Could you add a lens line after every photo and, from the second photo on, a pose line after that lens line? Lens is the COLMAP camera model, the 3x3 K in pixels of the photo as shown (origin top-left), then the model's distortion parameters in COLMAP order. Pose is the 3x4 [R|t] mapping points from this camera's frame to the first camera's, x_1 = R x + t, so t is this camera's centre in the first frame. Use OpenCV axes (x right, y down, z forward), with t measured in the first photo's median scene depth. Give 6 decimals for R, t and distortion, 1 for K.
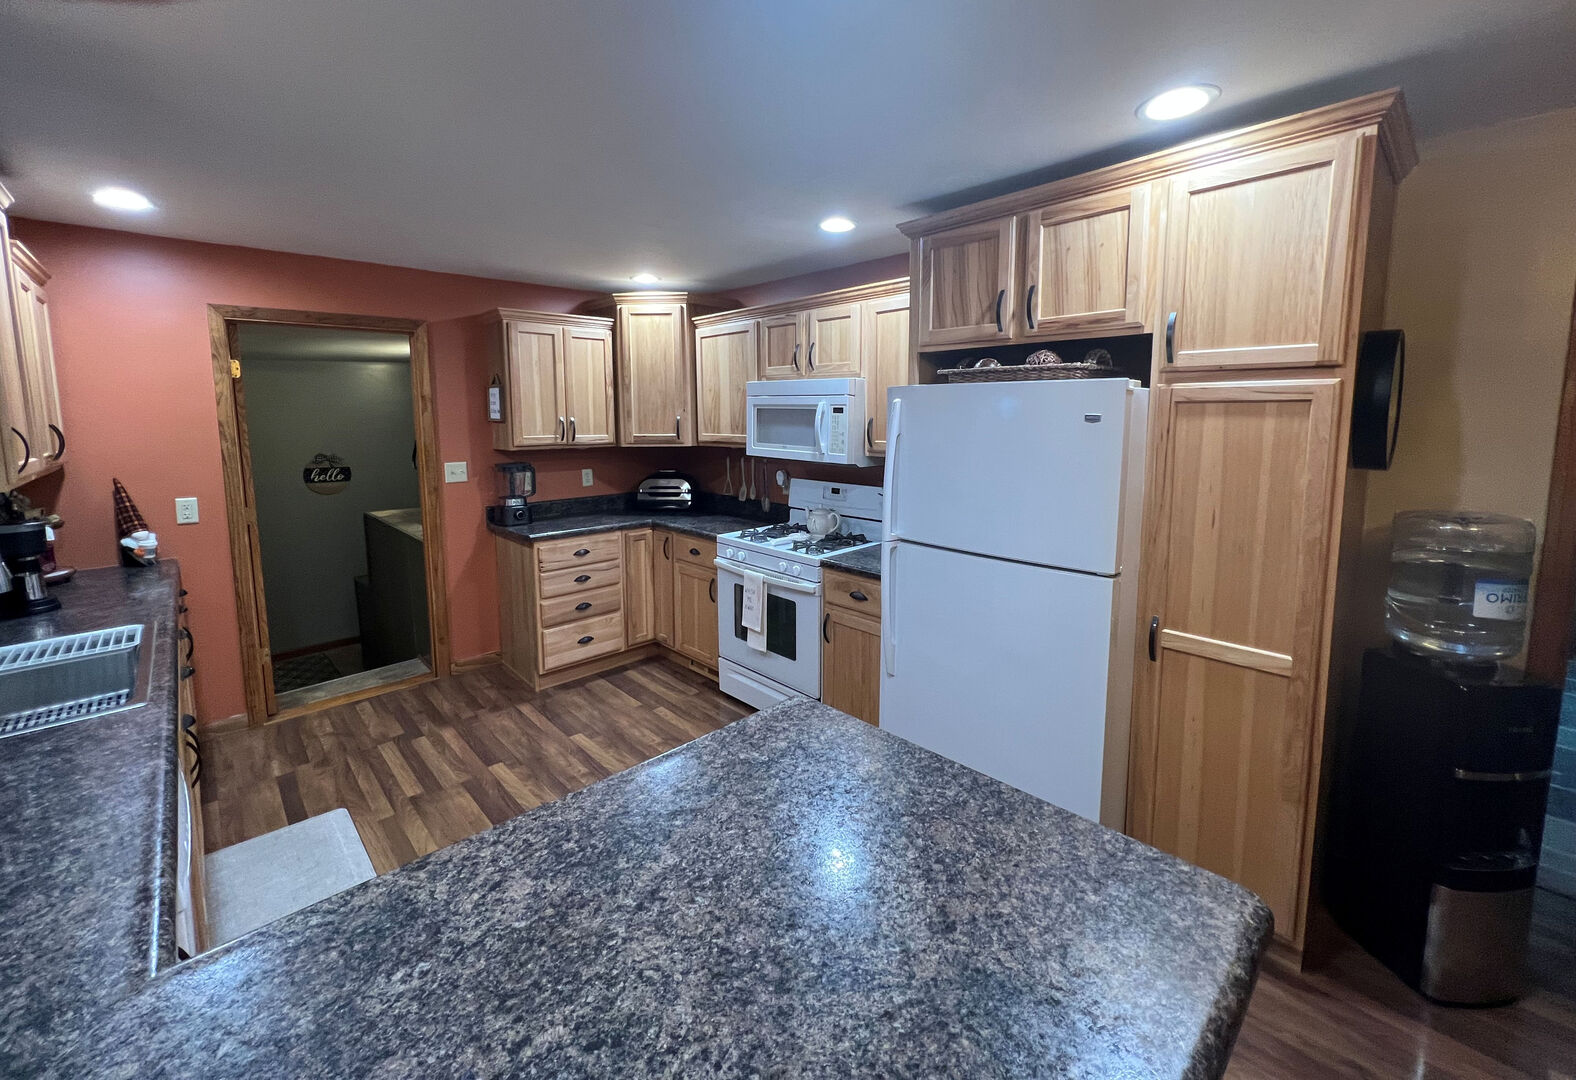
lens RADIAL K [[630.2, 0, 797.4], [0, 630.2, 484.0], [0, 0, 1]] dist [0.000082, -0.000024]
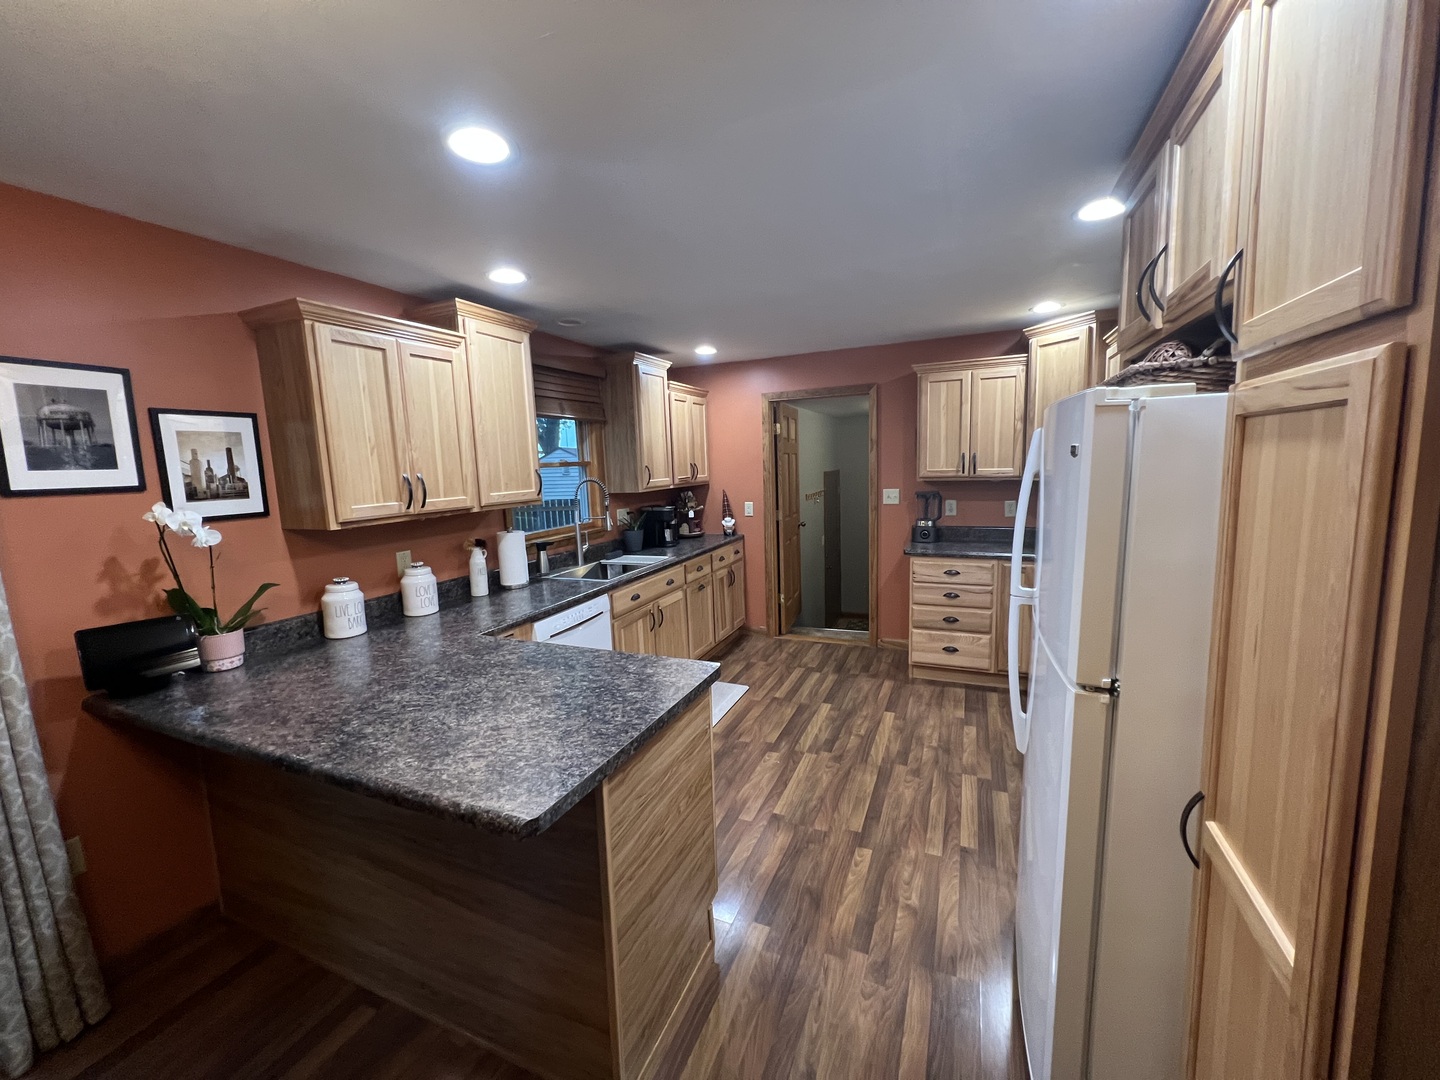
lens RADIAL K [[585.5, 0, 720.0], [0, 585.5, 540.0], [0, 0, 1]] dist [-0.001032, 0.000151]
pose [[0.387137, 0.115810, -0.914720, 0.605296], [-0.071360, 0.992868, 0.095502, -0.026896], [0.919256, 0.028302, 0.392640, 0.266097]]
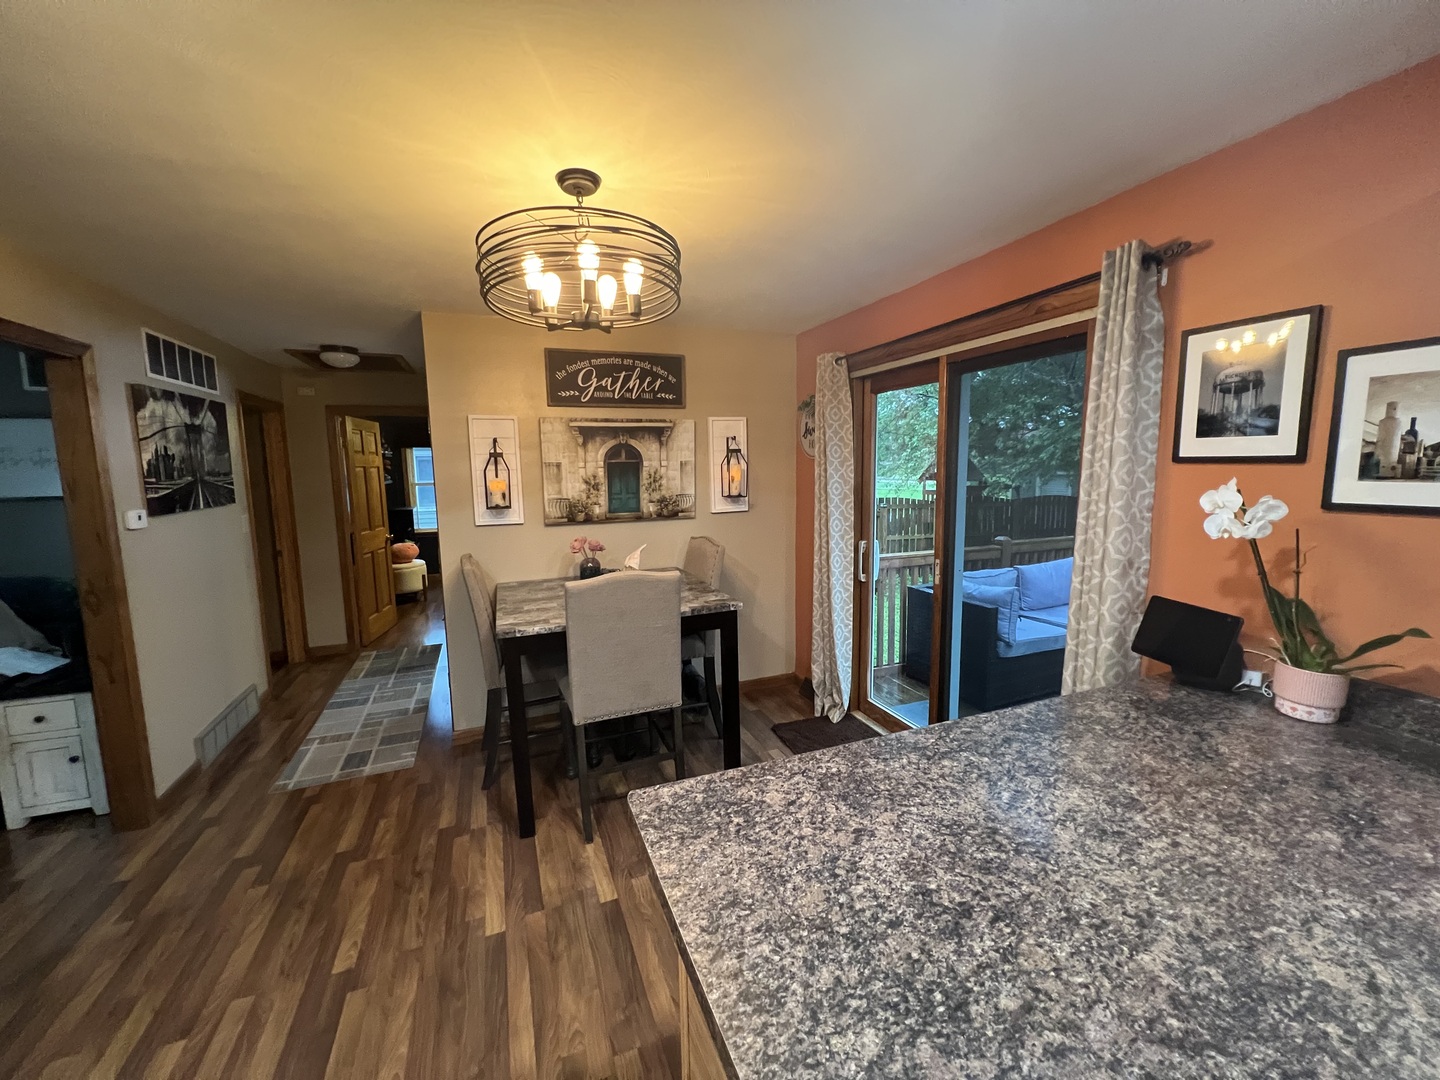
lens RADIAL K [[585.5, 0, 720.0], [0, 585.5, 540.0], [0, 0, 1]] dist [-0.001032, 0.000151]
pose [[-0.919879, -0.028317, 0.391178, 0.012315], [0.067418, 0.971127, 0.228838, -0.059146], [-0.386364, 0.236876, -0.891411, 0.605740]]
